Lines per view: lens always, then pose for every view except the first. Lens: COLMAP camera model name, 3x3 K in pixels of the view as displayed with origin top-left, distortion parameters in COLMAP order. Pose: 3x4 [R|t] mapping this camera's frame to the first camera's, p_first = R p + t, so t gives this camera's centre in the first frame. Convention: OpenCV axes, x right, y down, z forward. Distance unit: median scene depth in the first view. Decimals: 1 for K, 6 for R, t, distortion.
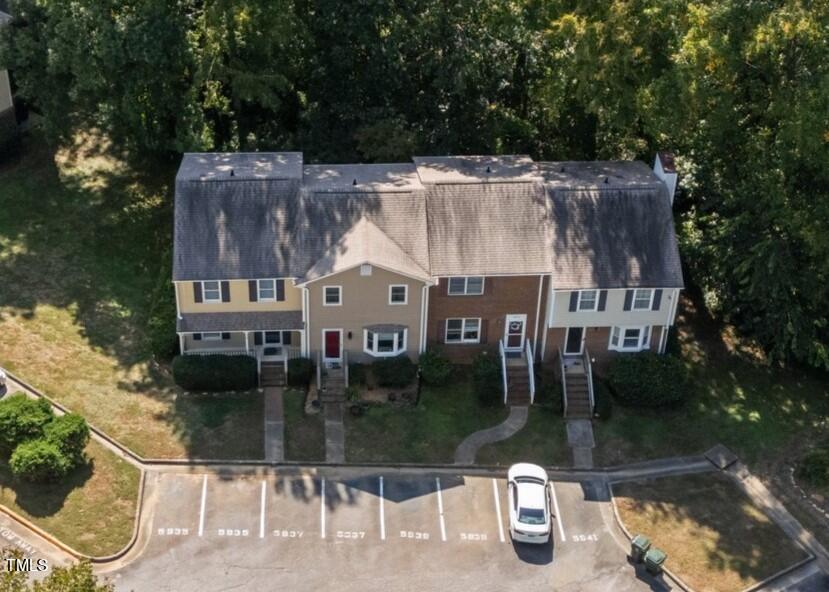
lens RADIAL K [[1496.7, 0, 414.5], [0, 1496.7, 258.7], [0, 0, 1]] dist [0.017886, -0.009652]
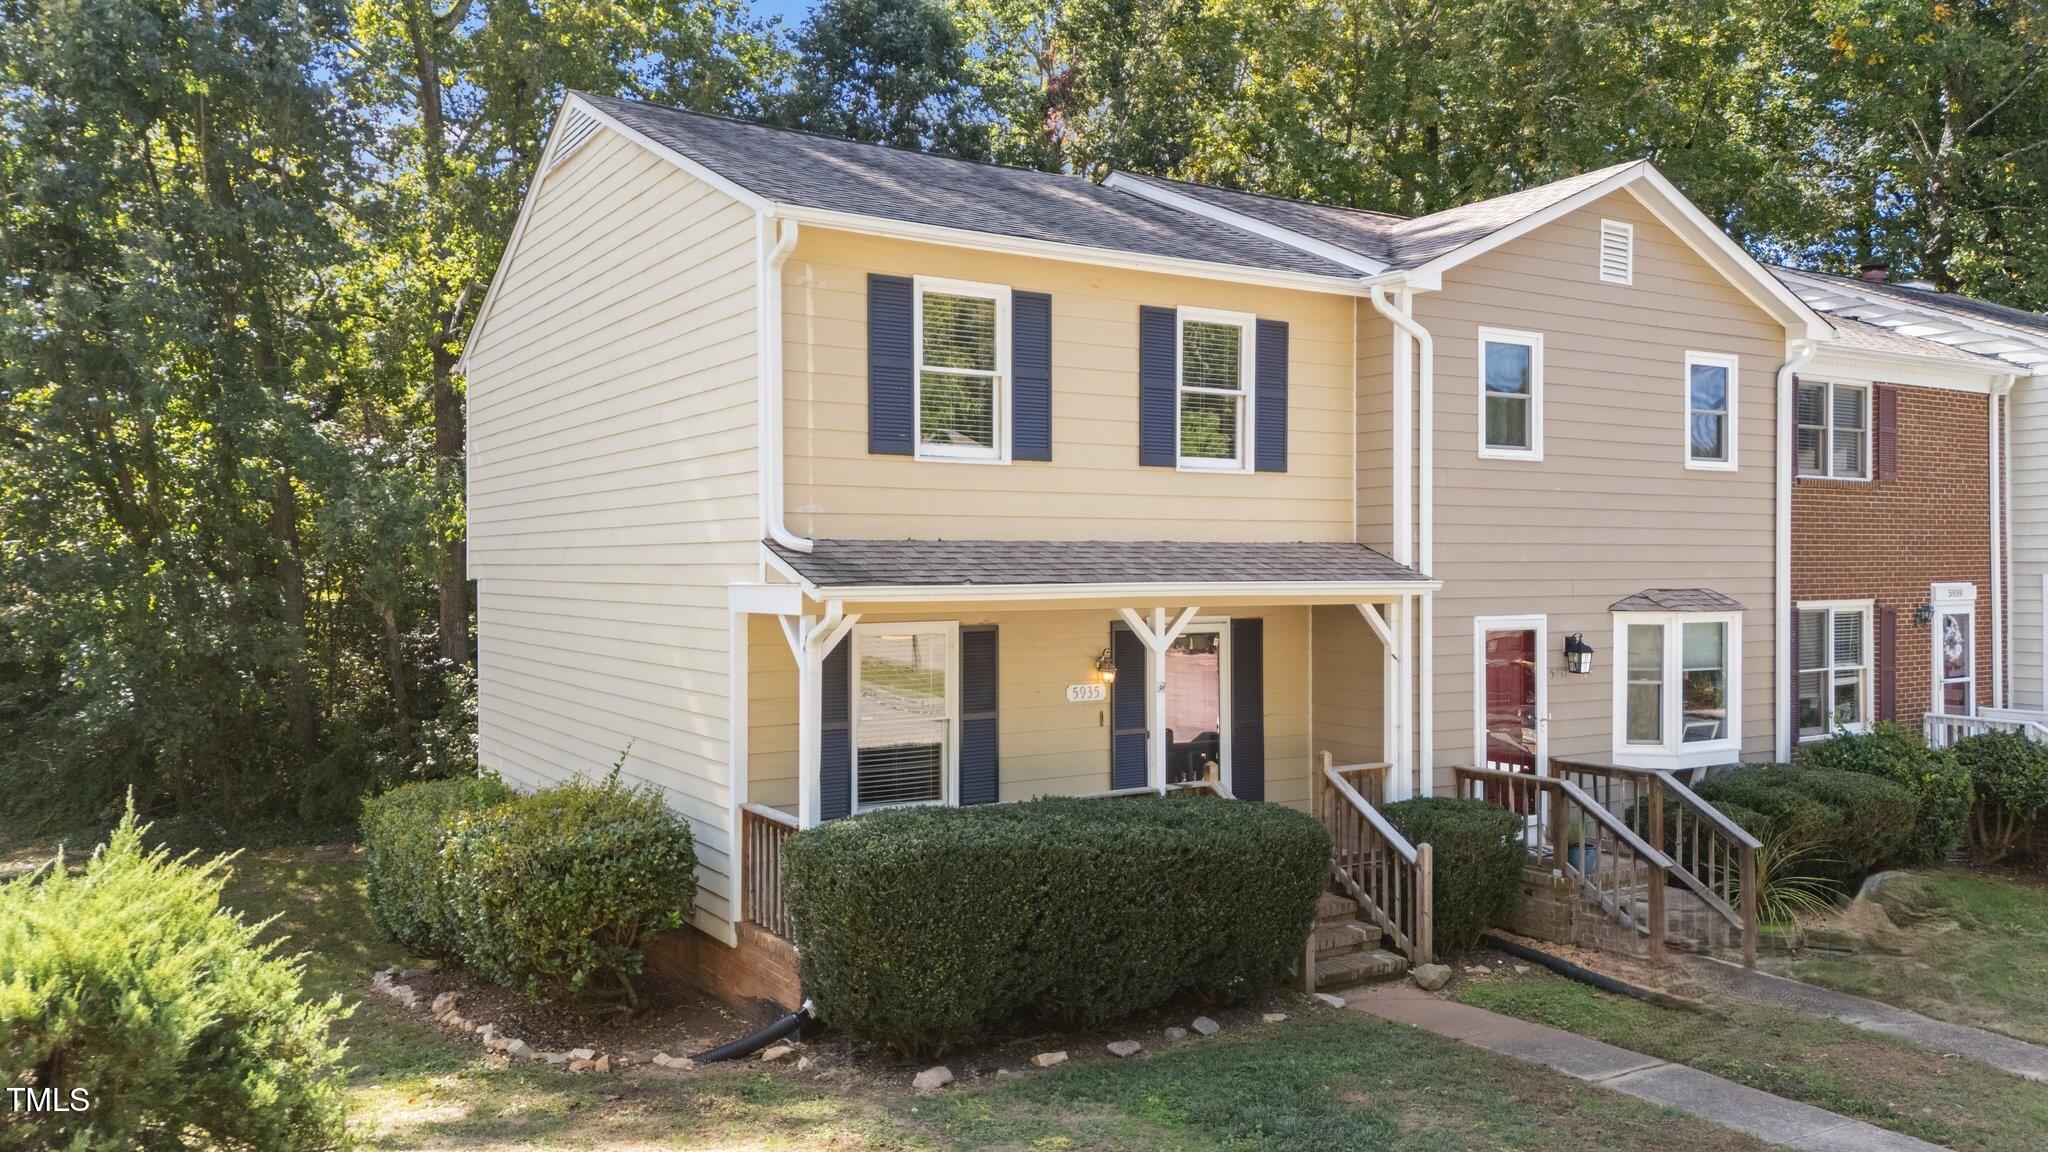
lens RADIAL K [[1504.9, 0, 1029.0], [0, 1504.9, 565.9], [0, 0, 1]] dist [0.074442, -0.068549]
pose [[0.874913, -0.031411, 0.483260, -0.253722], [0.326872, 0.774600, -0.541433, 0.158416], [-0.357327, 0.631670, 0.687975, 1.078516]]
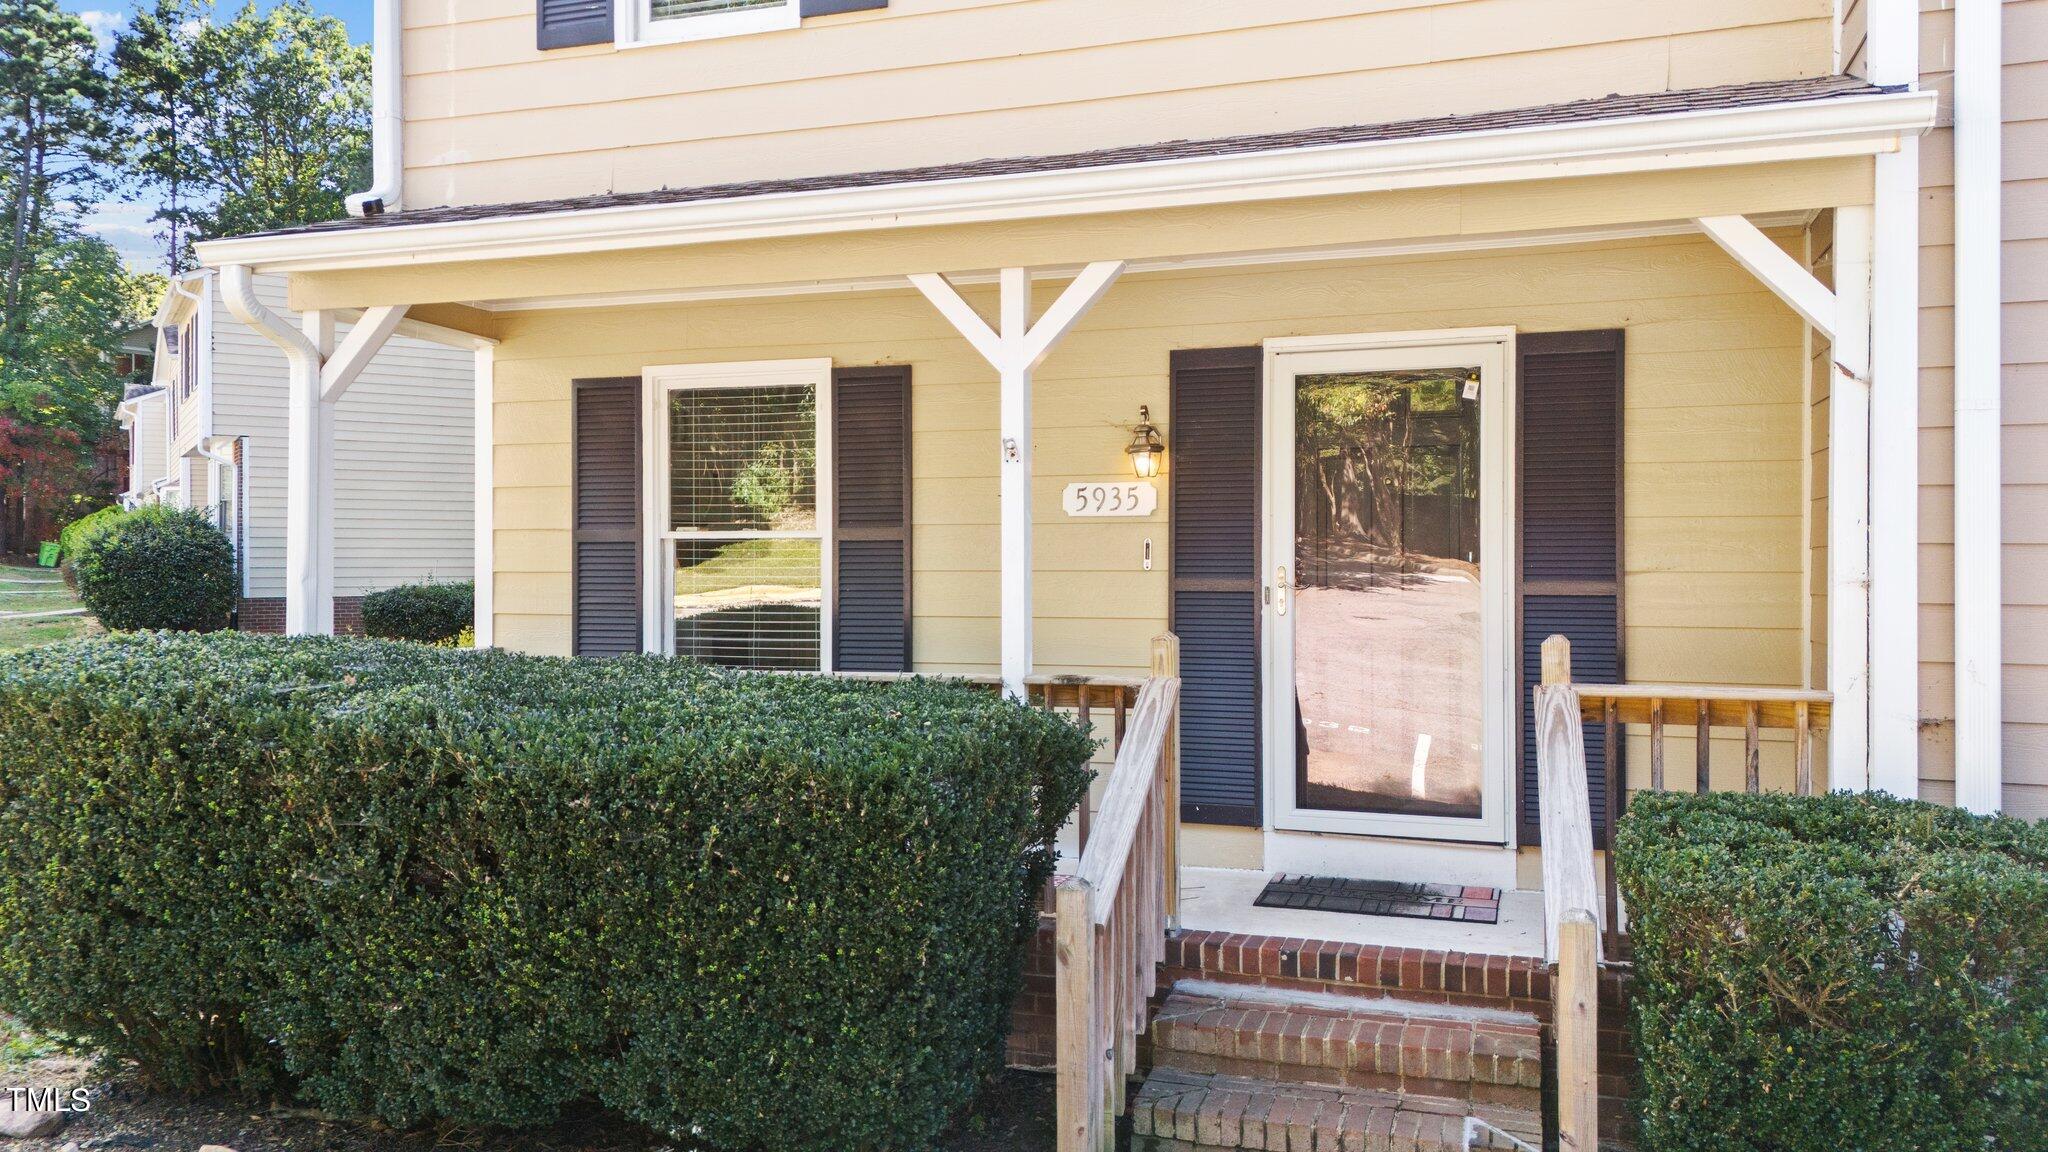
lens RADIAL K [[1504.9, 0, 1029.0], [0, 1504.9, 565.9], [0, 0, 1]] dist [0.074442, -0.068549]
pose [[0.924315, -0.032018, -0.380286, -0.101767], [-0.217160, 0.775289, -0.593100, 0.124433], [0.313822, 0.630794, 0.709658, 1.165423]]
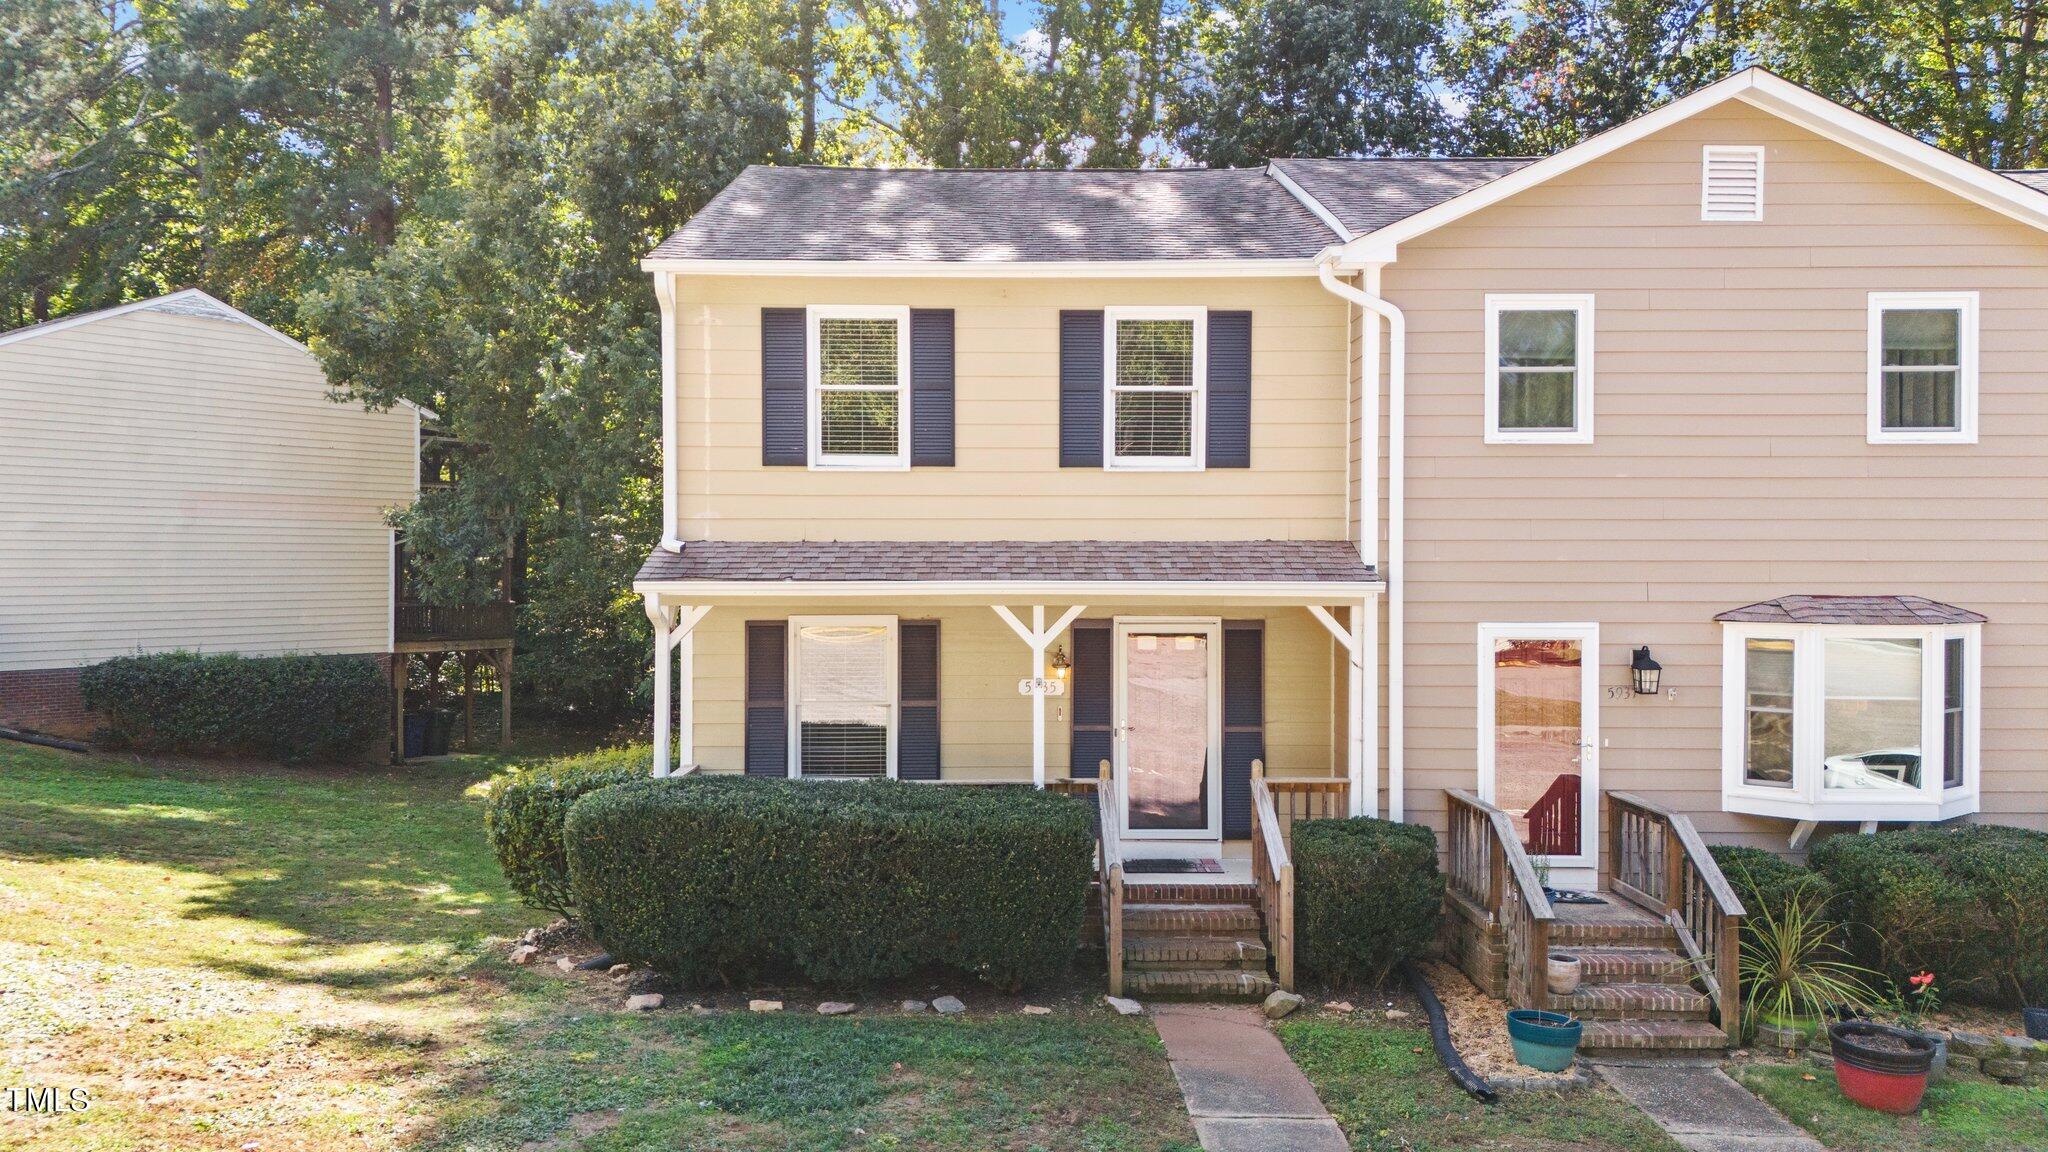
lens RADIAL K [[1497.5, 0, 1024.0], [0, 1497.5, 576.0], [0, 0, 1]] dist [0.080102, -0.056986]
pose [[0.998429, -0.028760, -0.048095, -0.128923], [-0.007764, 0.778979, -0.627002, 0.186124], [0.055498, 0.626390, 0.777531, 1.050907]]
